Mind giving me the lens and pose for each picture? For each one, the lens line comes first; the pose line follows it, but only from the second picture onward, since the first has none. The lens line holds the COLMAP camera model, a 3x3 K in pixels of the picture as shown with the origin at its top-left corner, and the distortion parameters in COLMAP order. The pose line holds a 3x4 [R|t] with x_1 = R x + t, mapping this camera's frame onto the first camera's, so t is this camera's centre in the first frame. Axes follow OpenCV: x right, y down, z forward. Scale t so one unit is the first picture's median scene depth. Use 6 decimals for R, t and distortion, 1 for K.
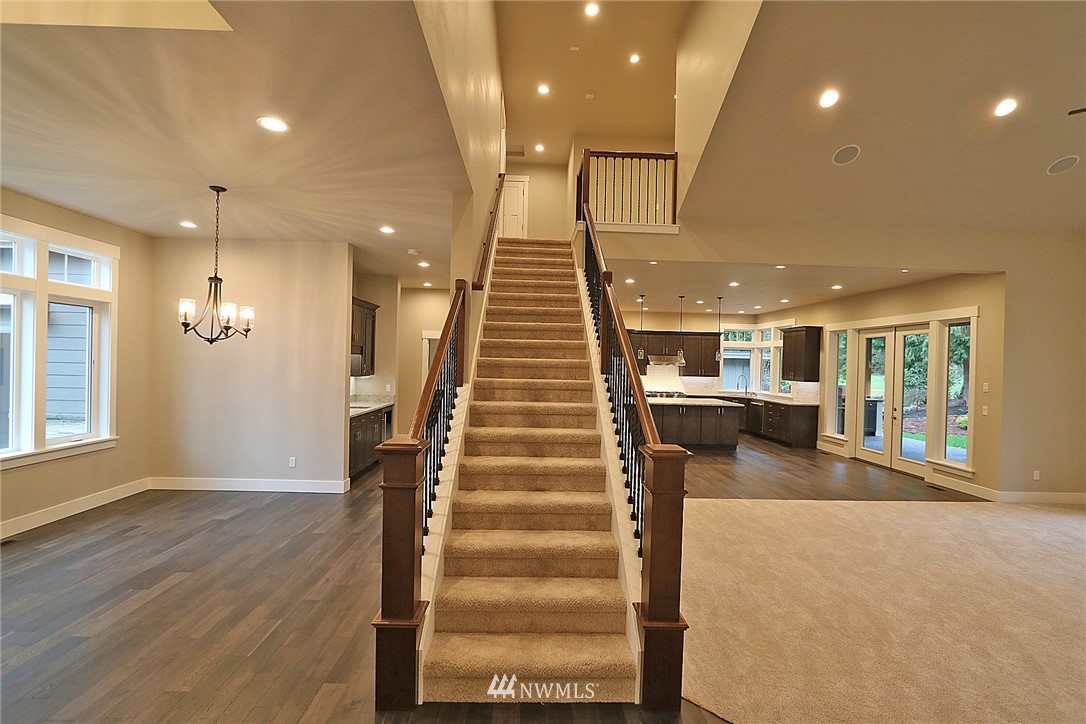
lens RADIAL K [[497.8, 0, 541.0], [0, 497.8, 366.7], [0, 0, 1]] dist [-0.020014, 0.002844]
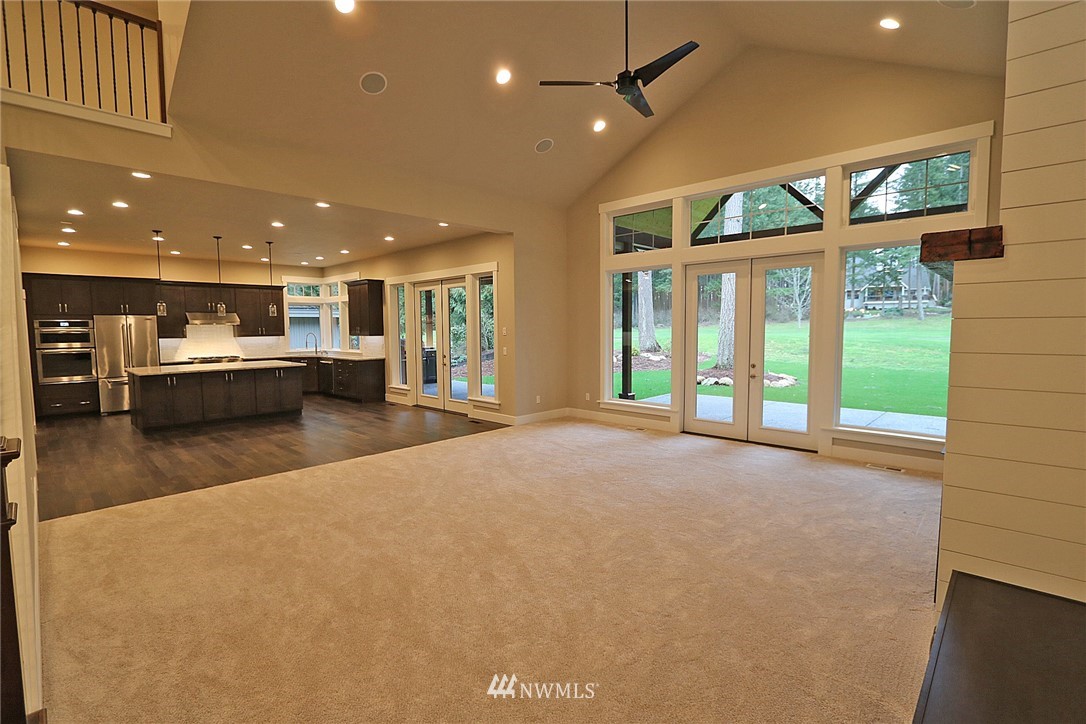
lens RADIAL K [[497.8, 0, 545.7], [0, 497.8, 361.2], [0, 0, 1]] dist [-0.020014, 0.002844]
pose [[0.704179, -0.079299, 0.705580, 0.107756], [0.032281, 0.996292, 0.079755, 0.018461], [-0.709288, -0.033385, 0.704127, 0.071343]]
